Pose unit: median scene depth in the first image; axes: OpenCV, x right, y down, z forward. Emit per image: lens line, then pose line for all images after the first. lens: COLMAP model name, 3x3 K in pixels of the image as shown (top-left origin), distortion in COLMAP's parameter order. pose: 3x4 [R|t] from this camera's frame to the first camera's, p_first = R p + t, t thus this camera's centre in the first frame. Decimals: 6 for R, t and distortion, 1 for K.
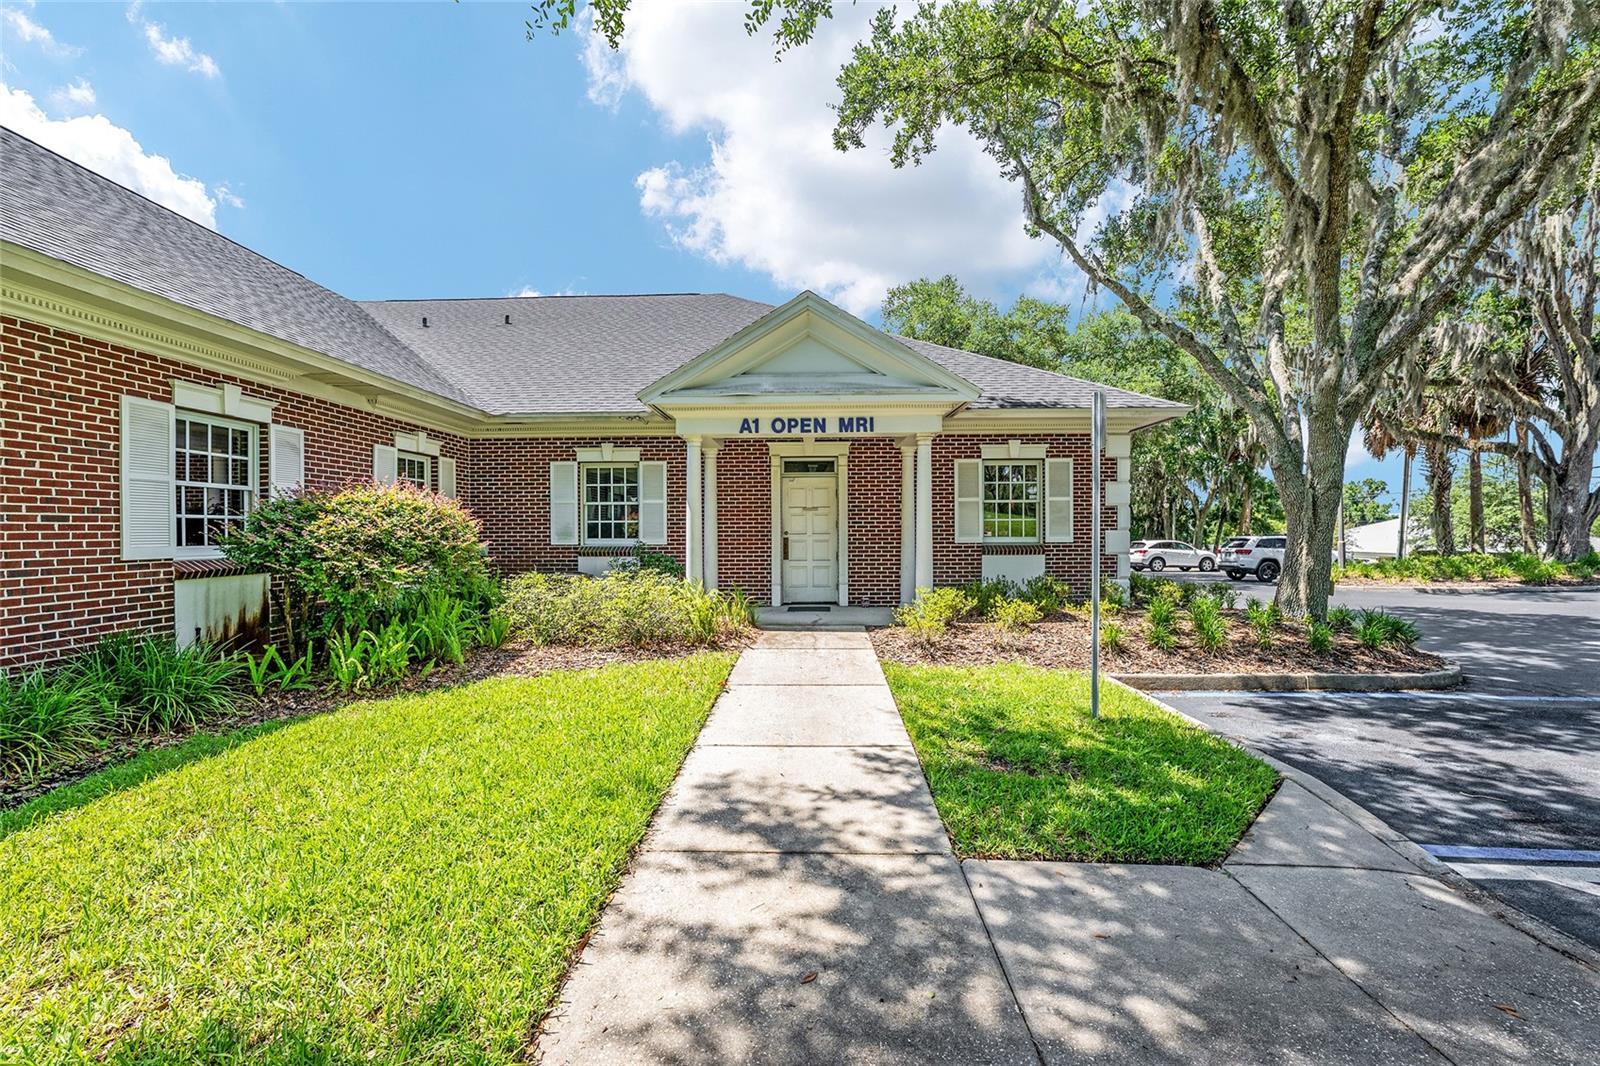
lens RADIAL K [[655.3, 0, 796.3], [0, 655.3, 532.3], [0, 0, 1]] dist [-0.029896, 0.006806]
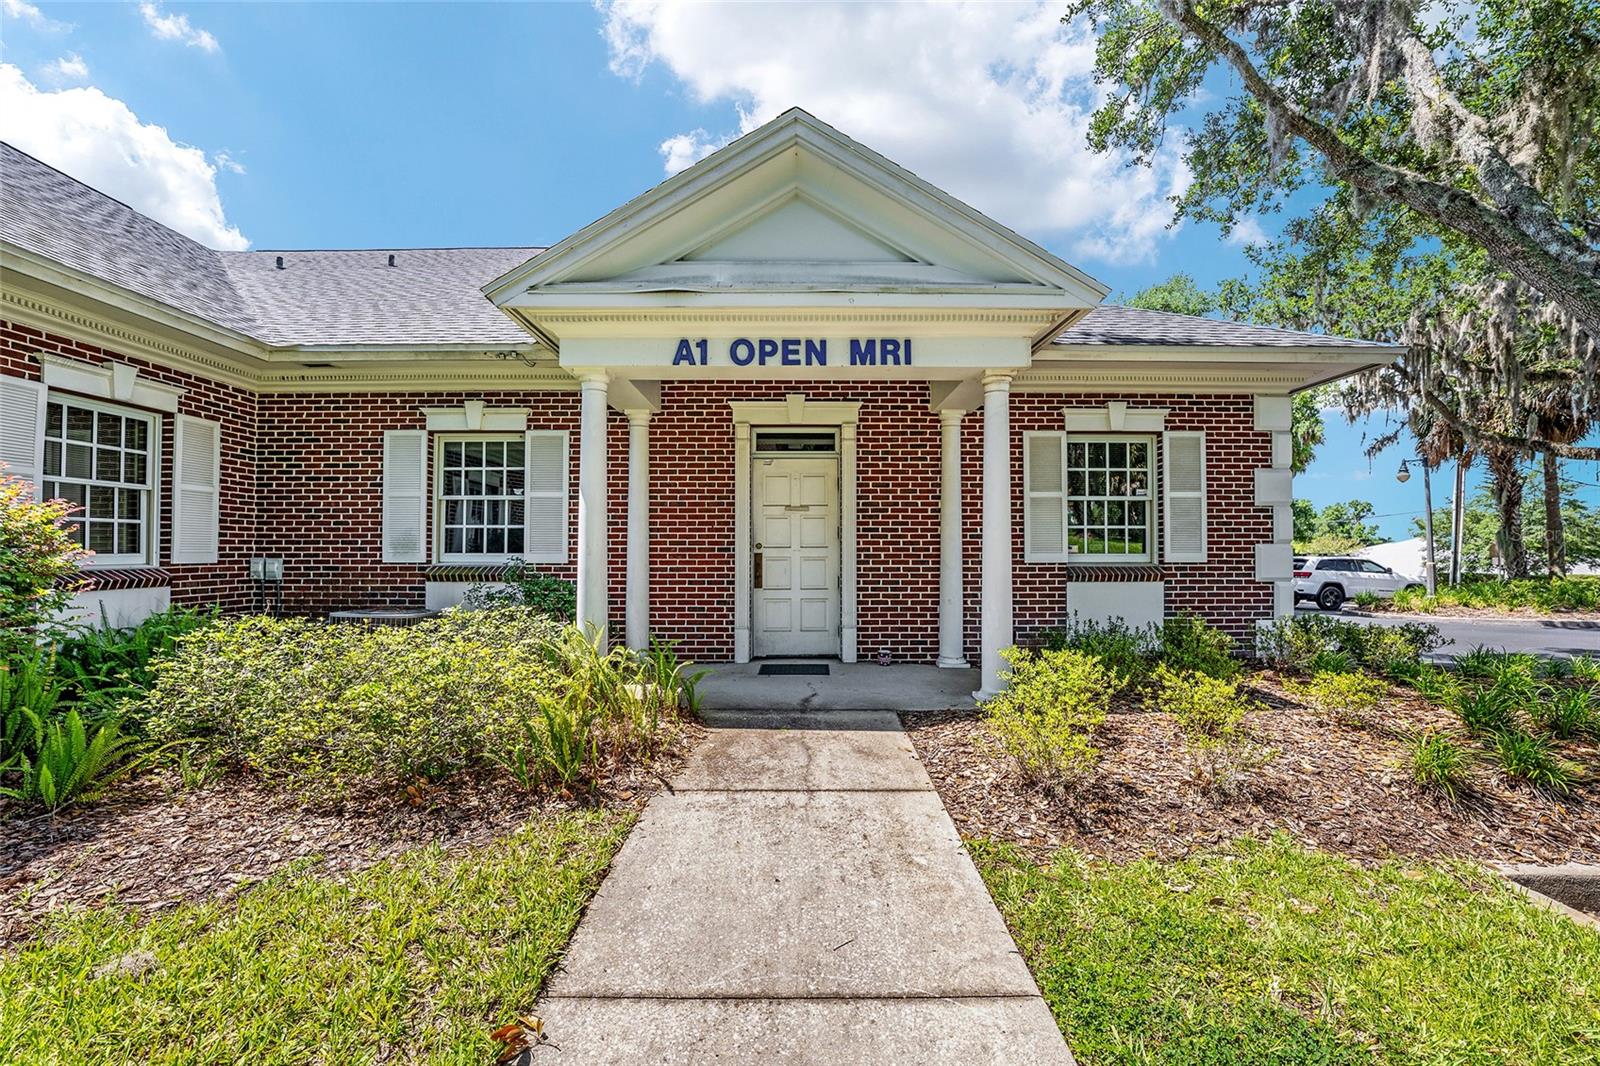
lens RADIAL K [[655.3, 0, 801.9], [0, 655.3, 536.4], [0, 0, 1]] dist [-0.029896, 0.006806]
pose [[0.999411, 0.005795, 0.033815, 0.004903], [-0.004996, 0.999708, -0.023662, 0.007064], [-0.033943, 0.023480, 0.999148, 0.382137]]
